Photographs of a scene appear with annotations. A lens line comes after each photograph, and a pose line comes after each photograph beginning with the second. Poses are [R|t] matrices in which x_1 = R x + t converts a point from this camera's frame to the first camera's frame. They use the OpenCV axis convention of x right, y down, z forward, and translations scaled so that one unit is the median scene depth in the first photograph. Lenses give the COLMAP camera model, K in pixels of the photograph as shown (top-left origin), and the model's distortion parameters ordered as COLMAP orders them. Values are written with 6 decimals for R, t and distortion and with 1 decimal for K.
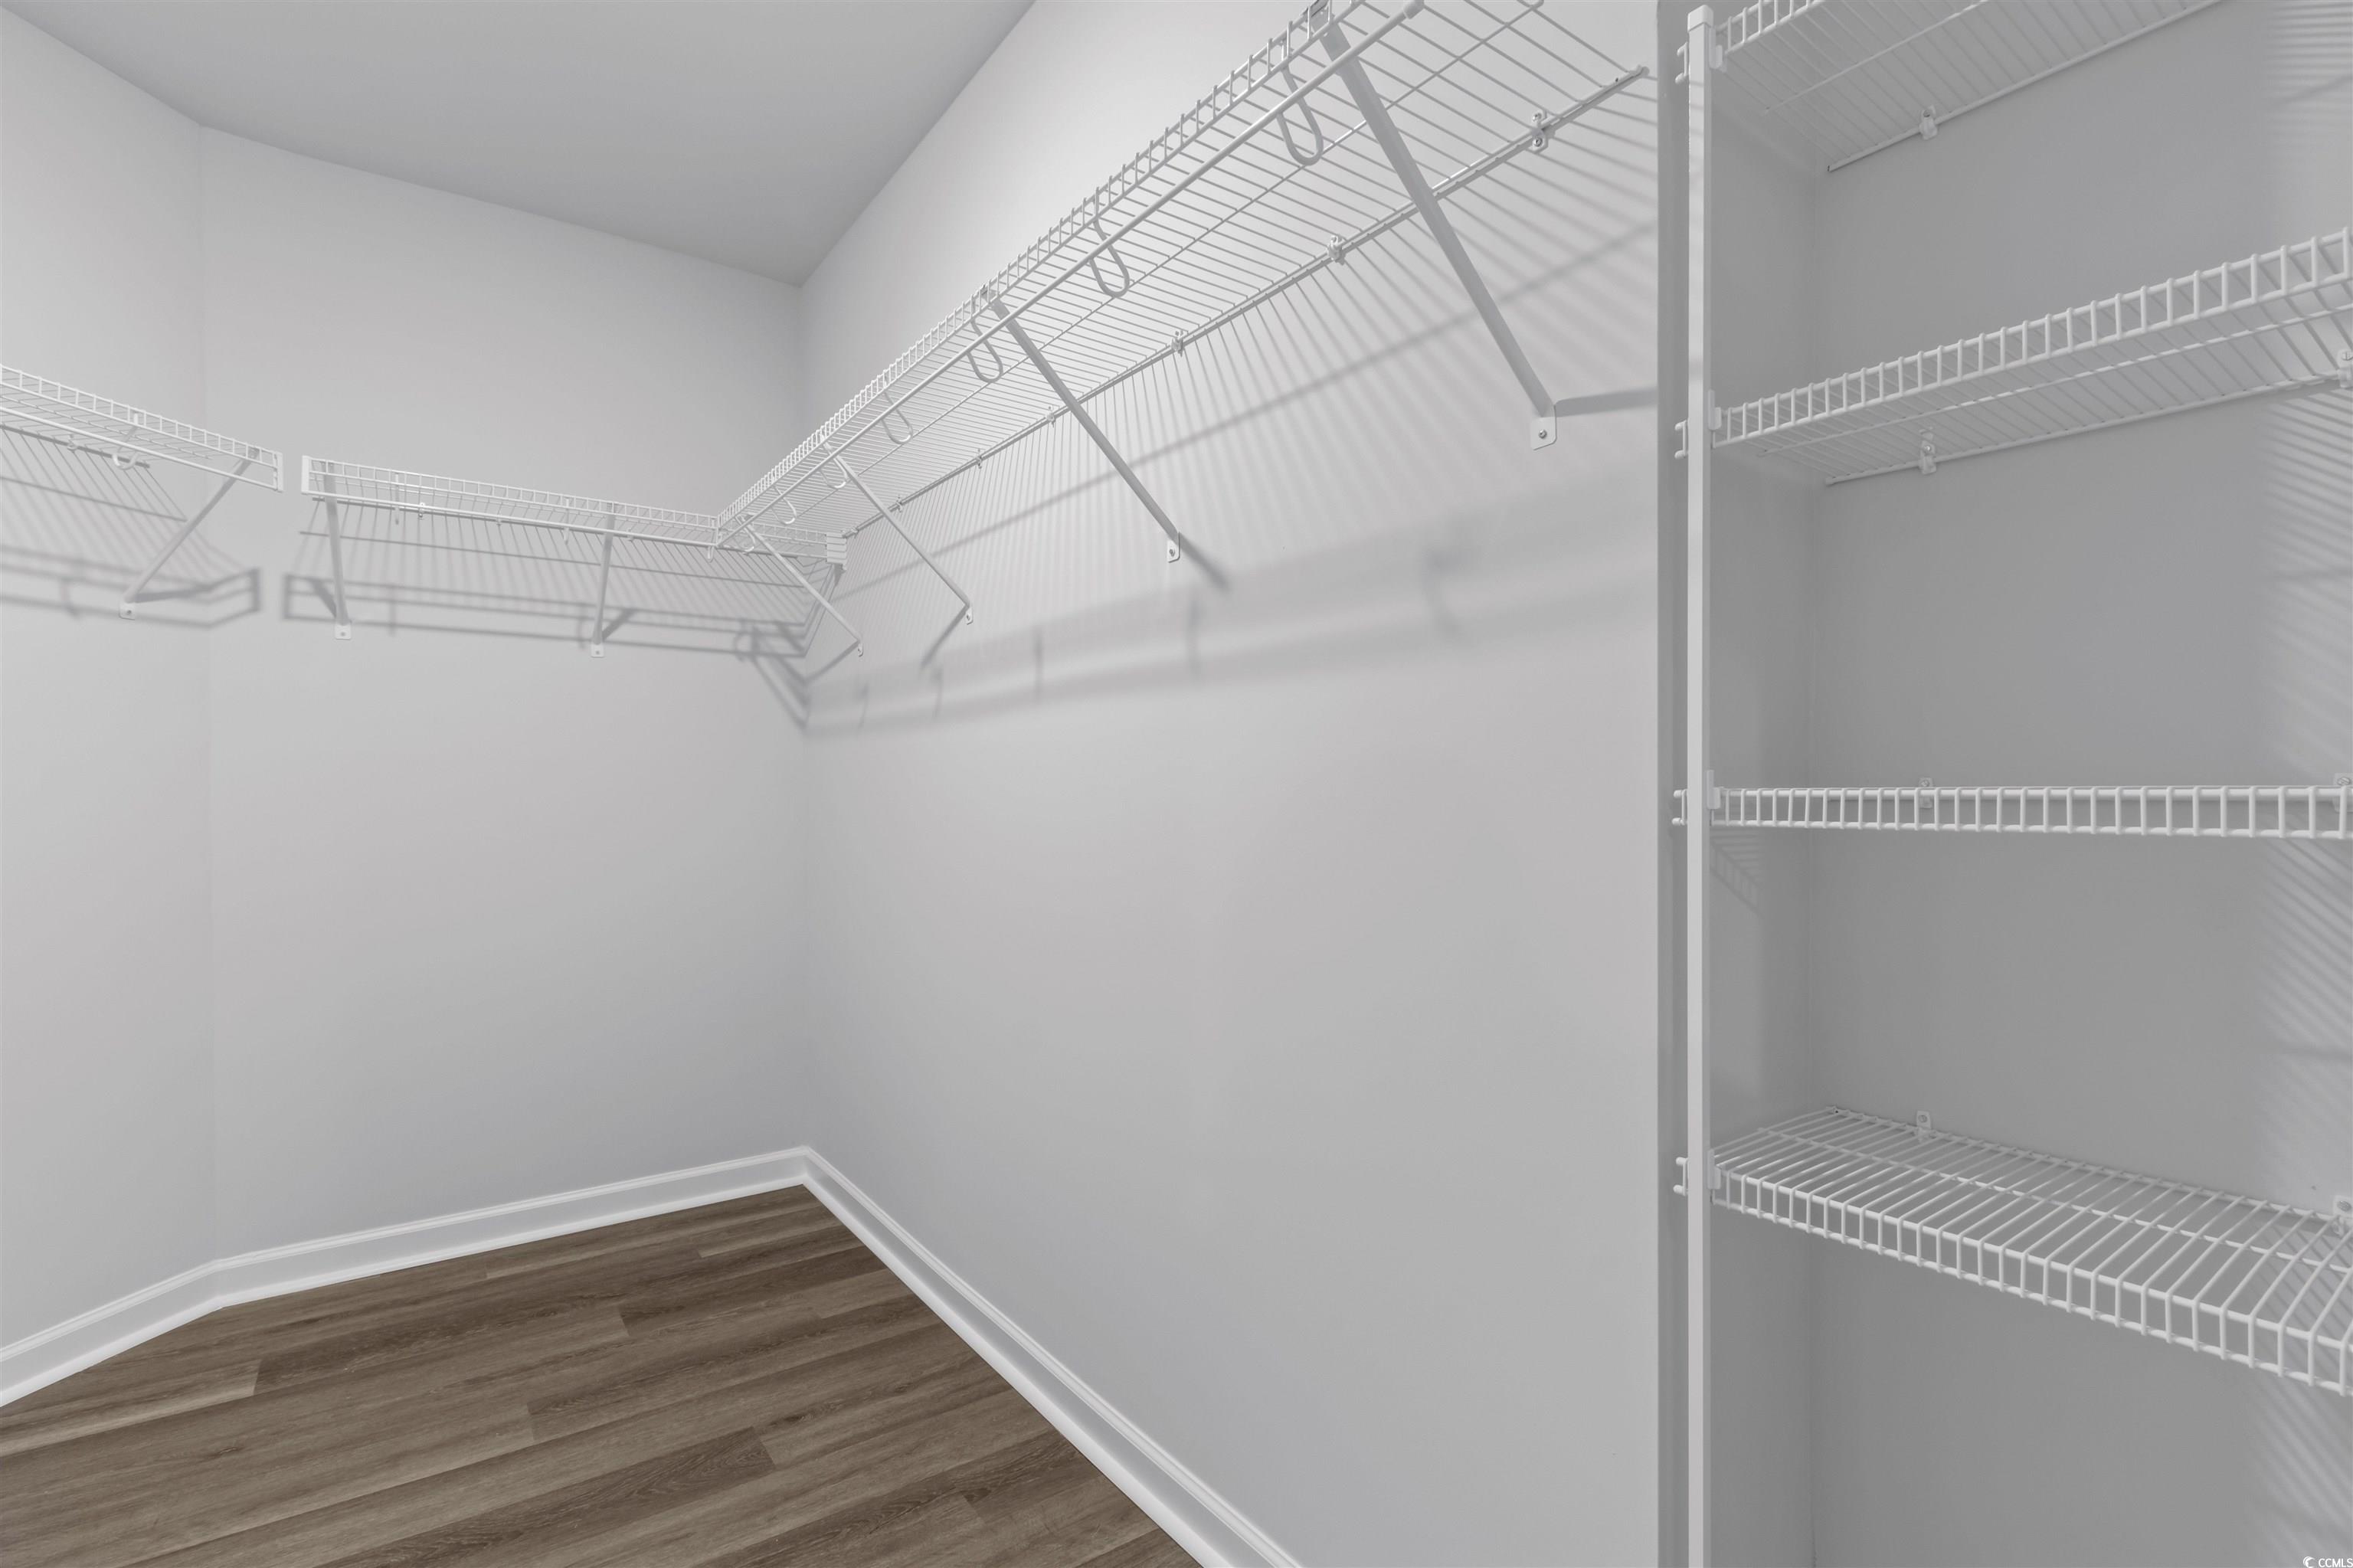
lens RADIAL K [[1092.5, 0, 1183.1], [0, 1092.5, 791.3], [0, 0, 1]] dist [0.005413, -0.003536]
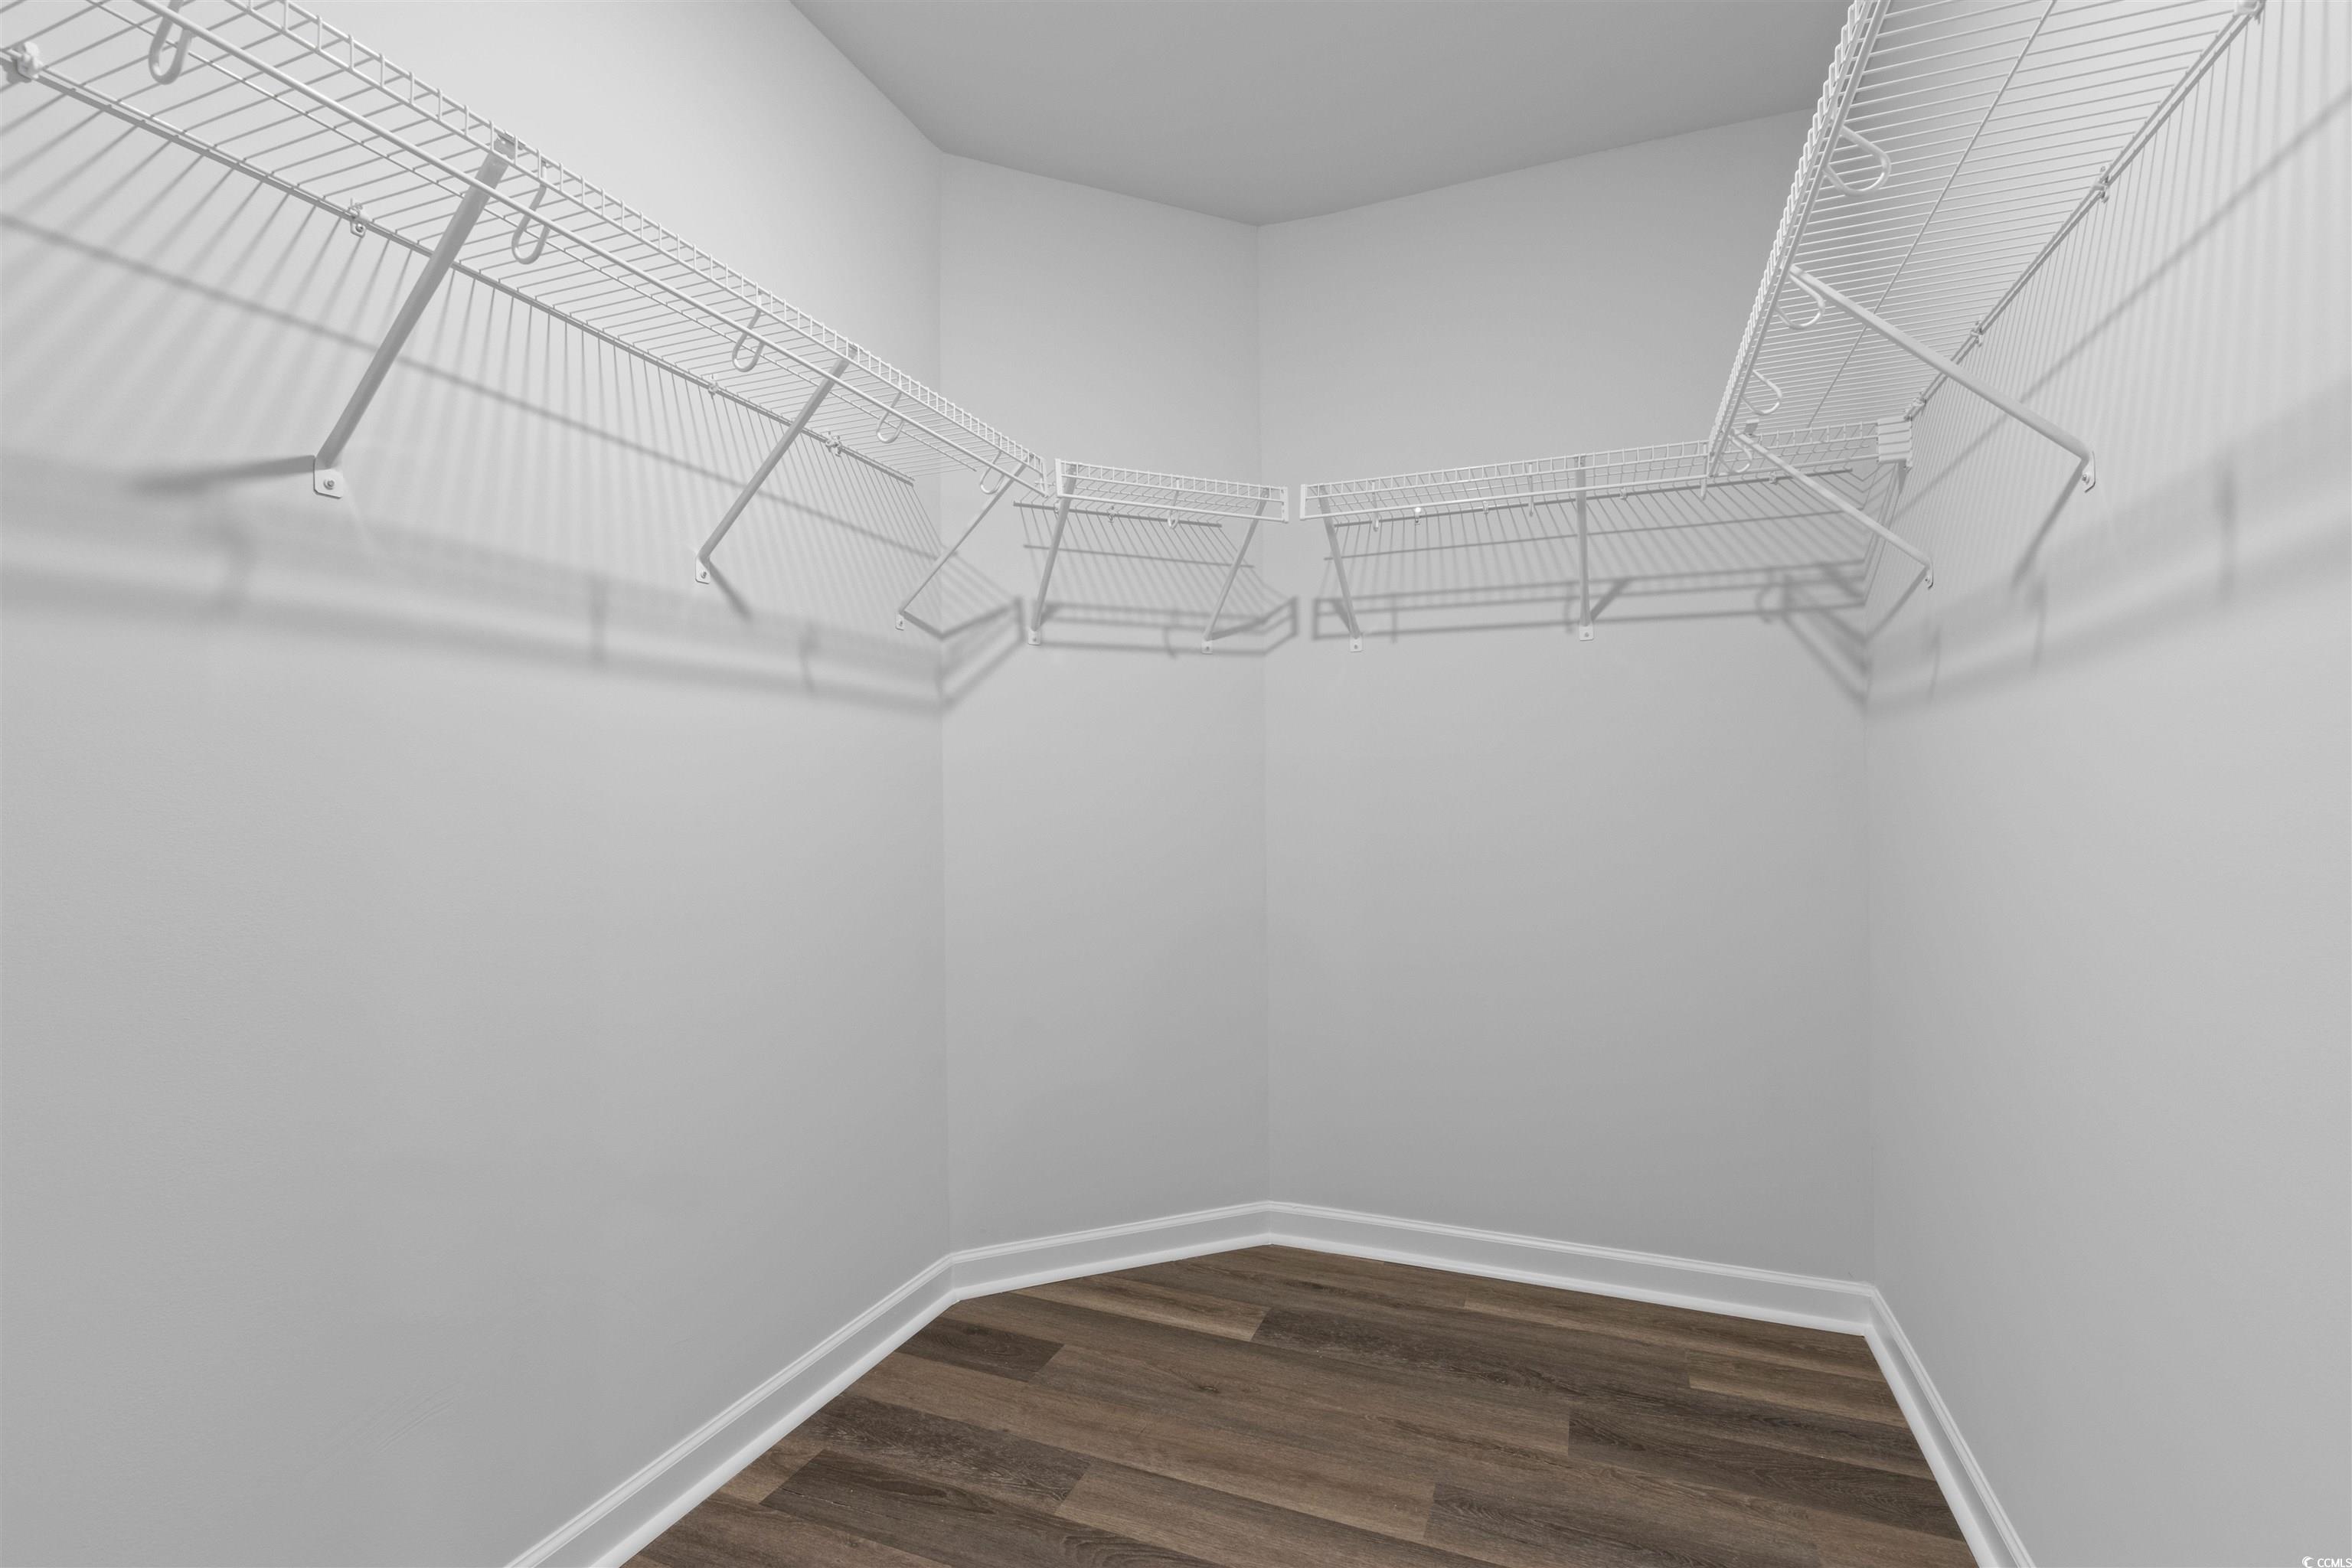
lens RADIAL K [[1092.0, 0, 1117.3], [0, 1092.0, 792.2], [0, 0, 1]] dist [0.005413, -0.003536]
pose [[0.512849, -0.005535, -0.858461, 0.026566], [0.005539, 0.999980, -0.003138, -0.000177], [0.858461, -0.003146, 0.512869, 0.266651]]
